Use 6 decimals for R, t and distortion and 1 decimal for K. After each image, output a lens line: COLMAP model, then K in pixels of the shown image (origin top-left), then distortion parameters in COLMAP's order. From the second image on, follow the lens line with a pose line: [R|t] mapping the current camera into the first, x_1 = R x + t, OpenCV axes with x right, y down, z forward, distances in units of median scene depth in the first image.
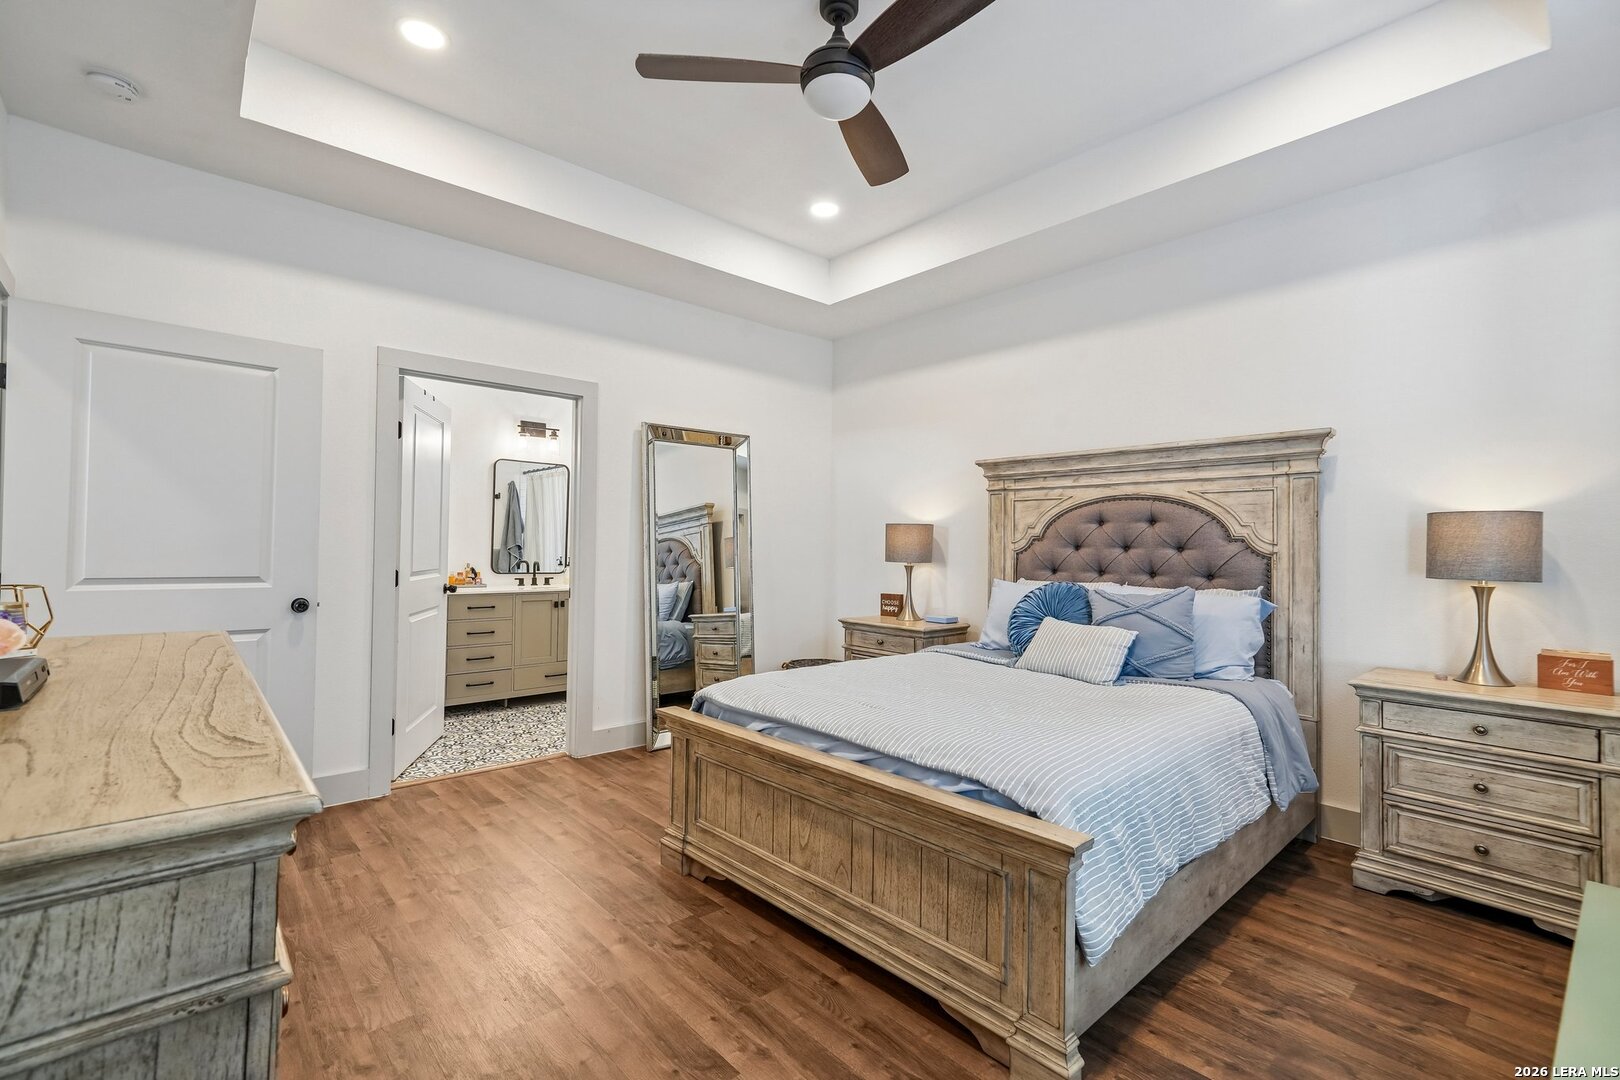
lens RADIAL K [[729.5, 0, 807.5], [0, 729.5, 539.5], [0, 0, 1]] dist [0.010075, 0.001706]
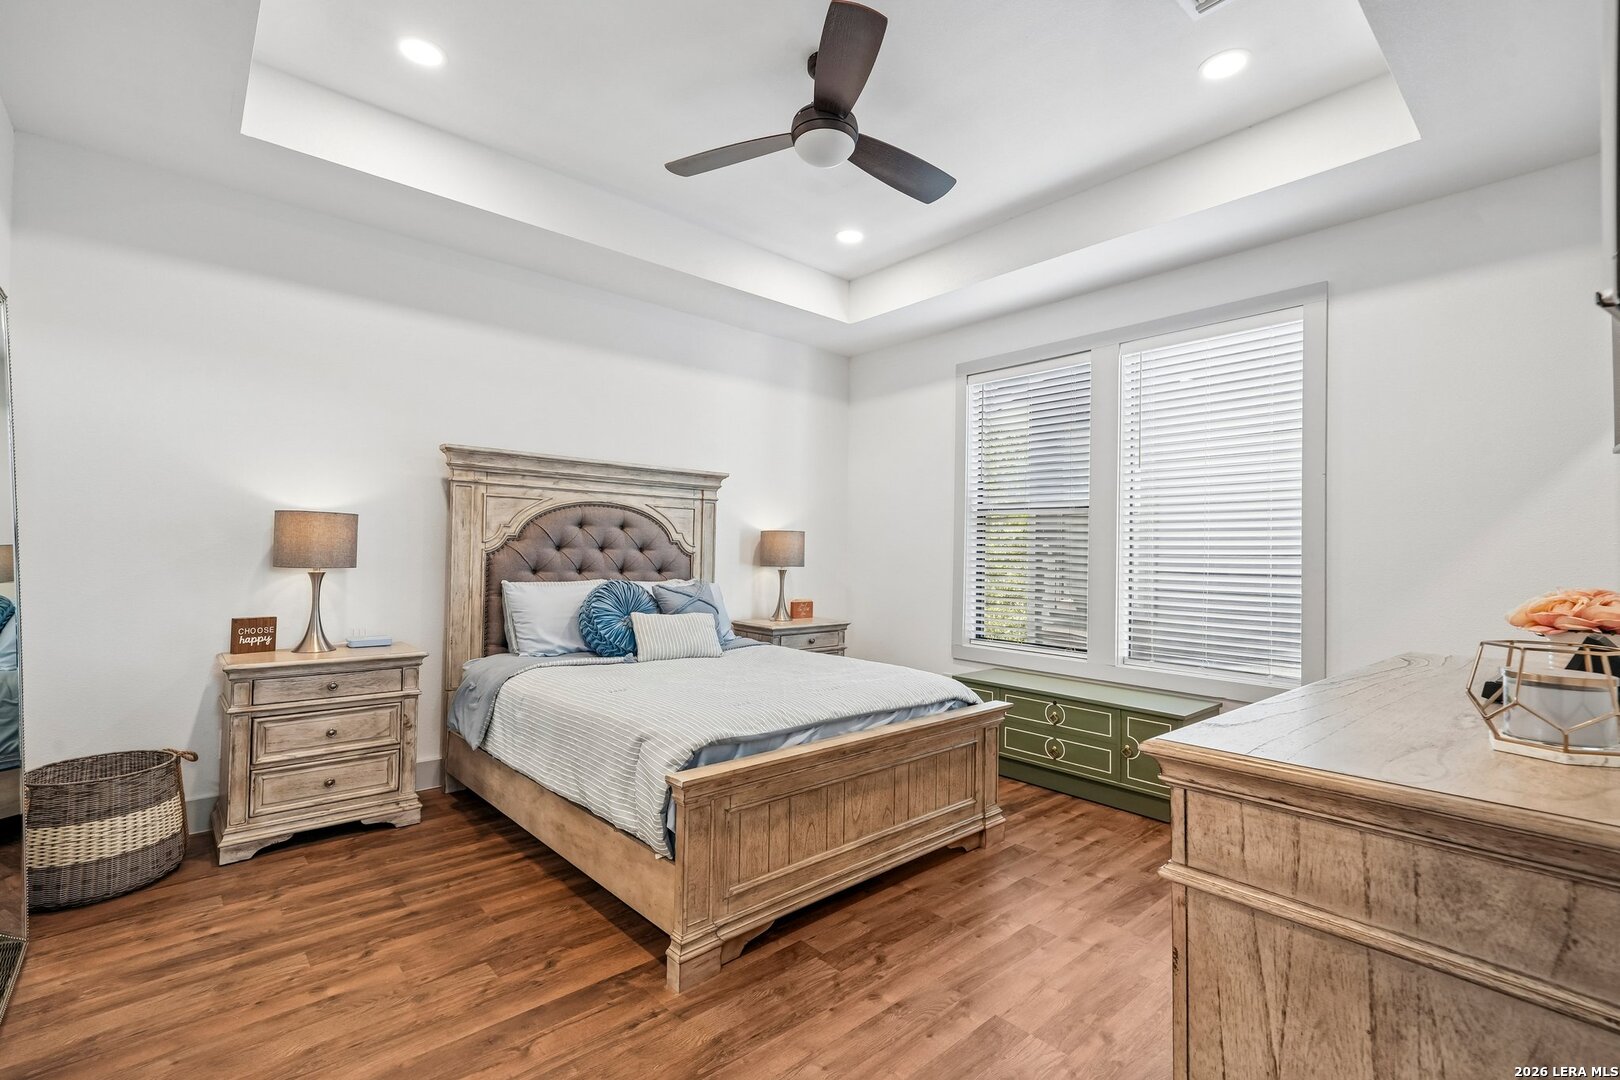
lens RADIAL K [[729.5, 0, 804.8], [0, 729.5, 544.6], [0, 0, 1]] dist [0.010075, 0.001706]
pose [[-0.000101, -0.002114, 0.999998, -0.807671], [-0.024741, 0.999692, 0.002111, -0.005387], [-0.999694, -0.024741, -0.000153, 0.772617]]
